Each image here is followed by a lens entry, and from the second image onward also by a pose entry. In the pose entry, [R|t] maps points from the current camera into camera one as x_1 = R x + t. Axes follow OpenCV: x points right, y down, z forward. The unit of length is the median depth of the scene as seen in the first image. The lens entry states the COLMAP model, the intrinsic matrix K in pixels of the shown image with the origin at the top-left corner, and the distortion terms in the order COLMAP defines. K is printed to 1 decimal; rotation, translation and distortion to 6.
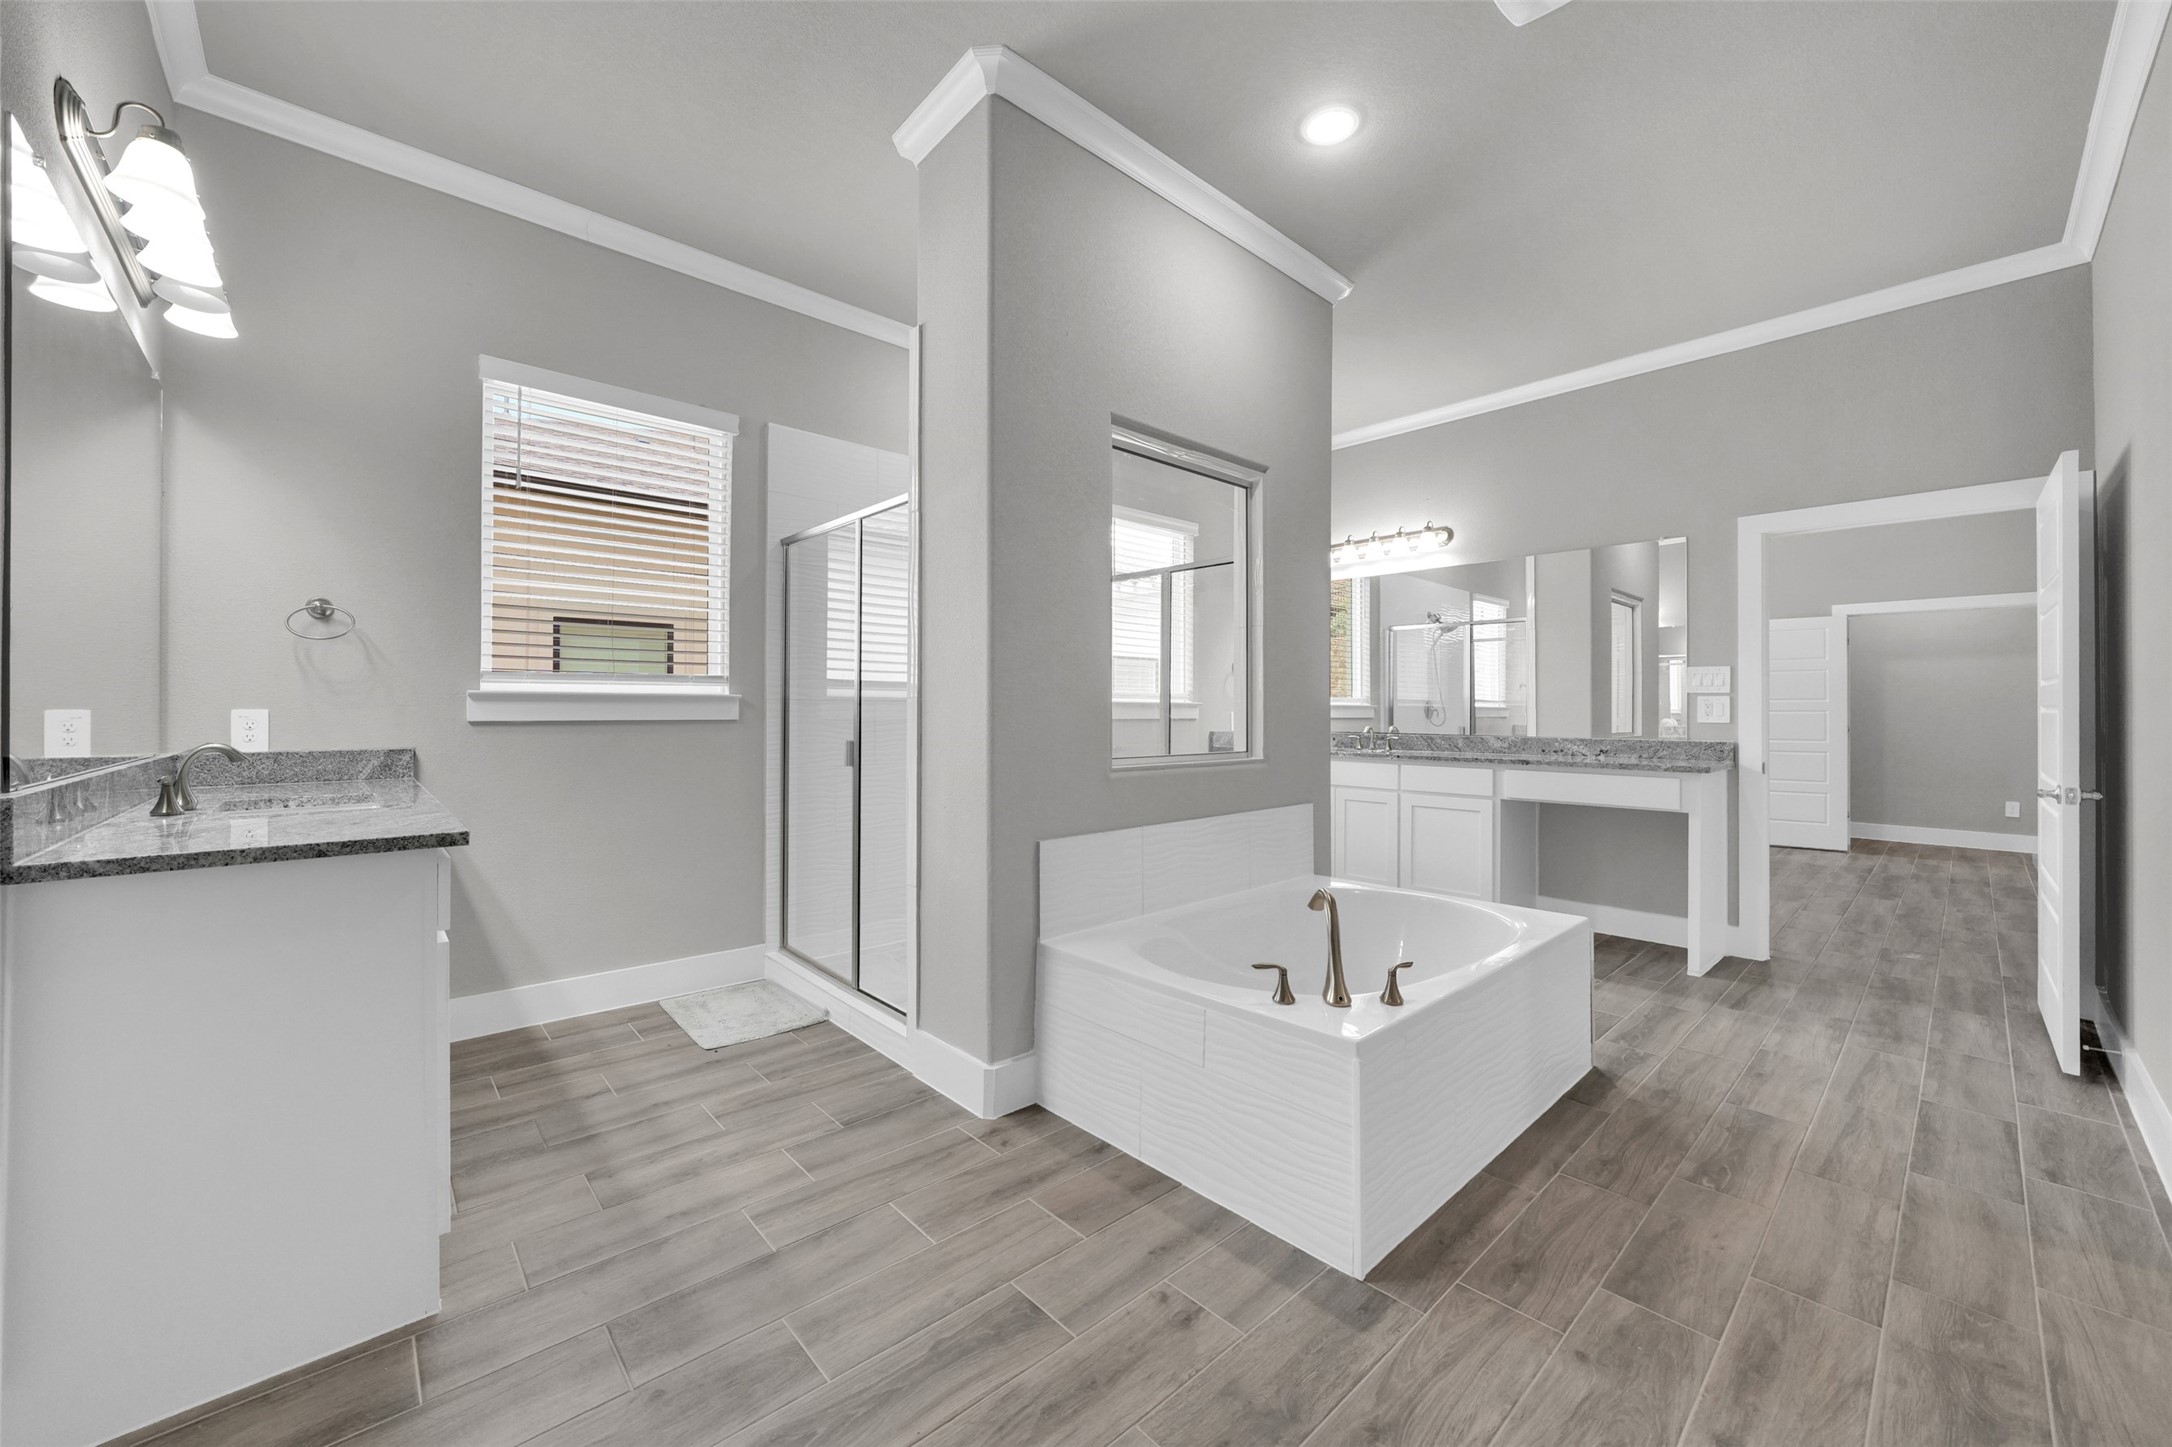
lens RADIAL K [[805.1, 0, 1083.4], [0, 805.1, 716.8], [0, 0, 1]] dist [-0.012180, 0.000621]
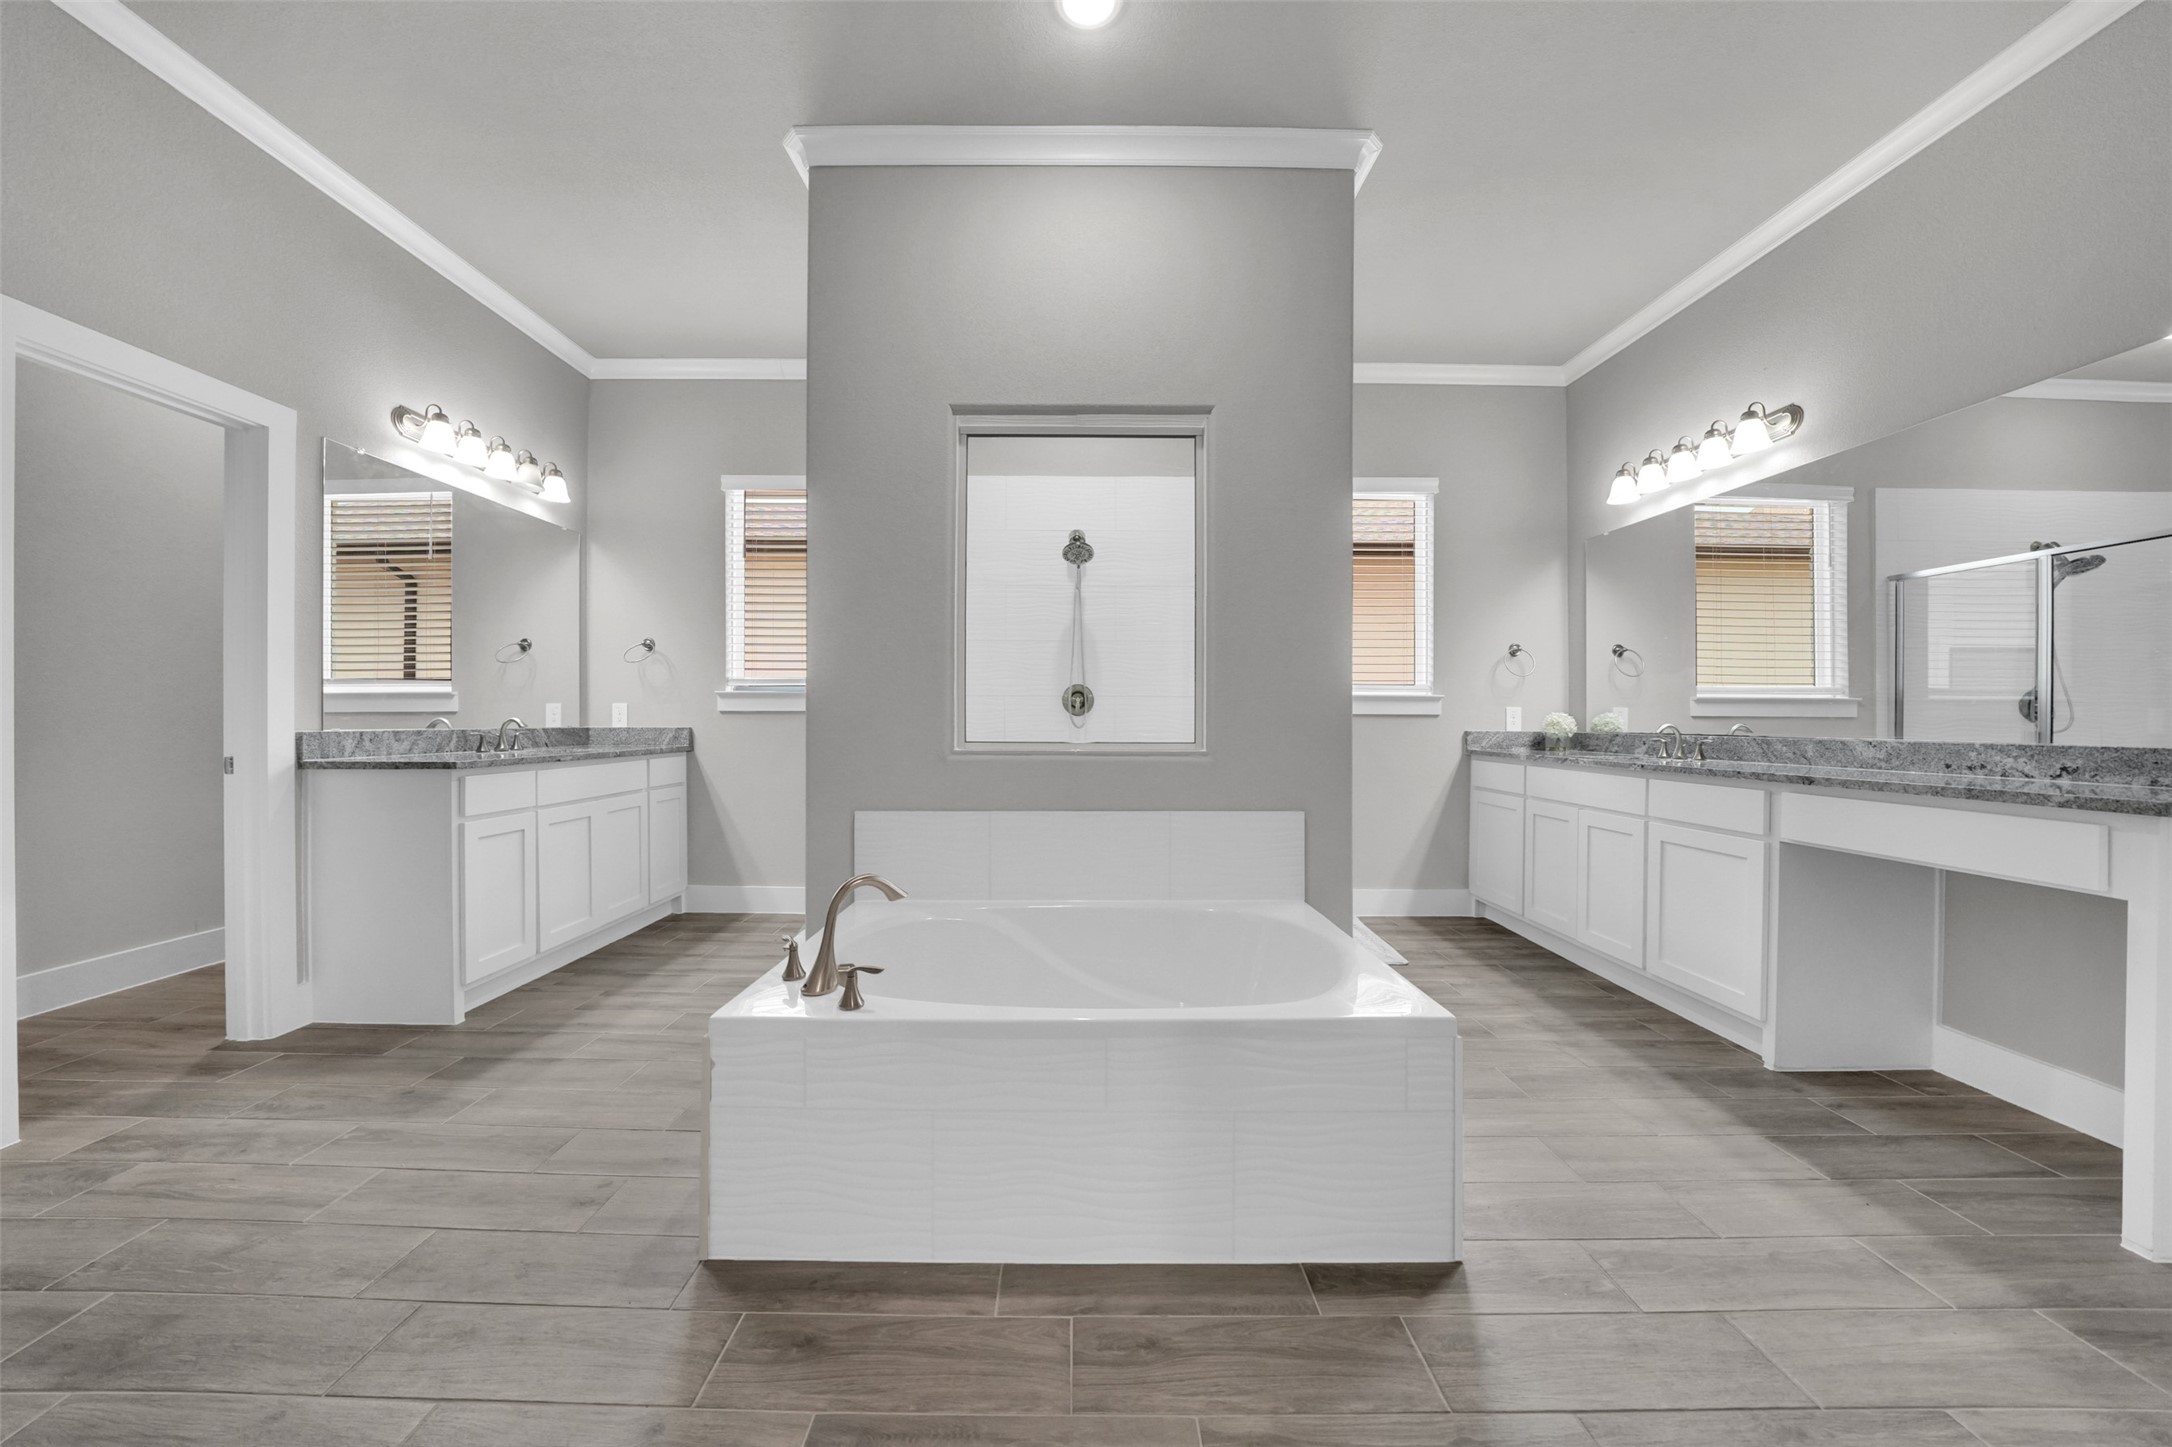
lens RADIAL K [[762.6, 0, 1089.7], [0, 762.6, 726.0], [0, 0, 1]] dist [-0.021672, 0.000851]
pose [[0.749710, 0.006190, -0.661738, 0.753917], [-0.006423, 0.999977, 0.002077, 0.027874], [0.661736, 0.002693, 0.749732, 0.360606]]
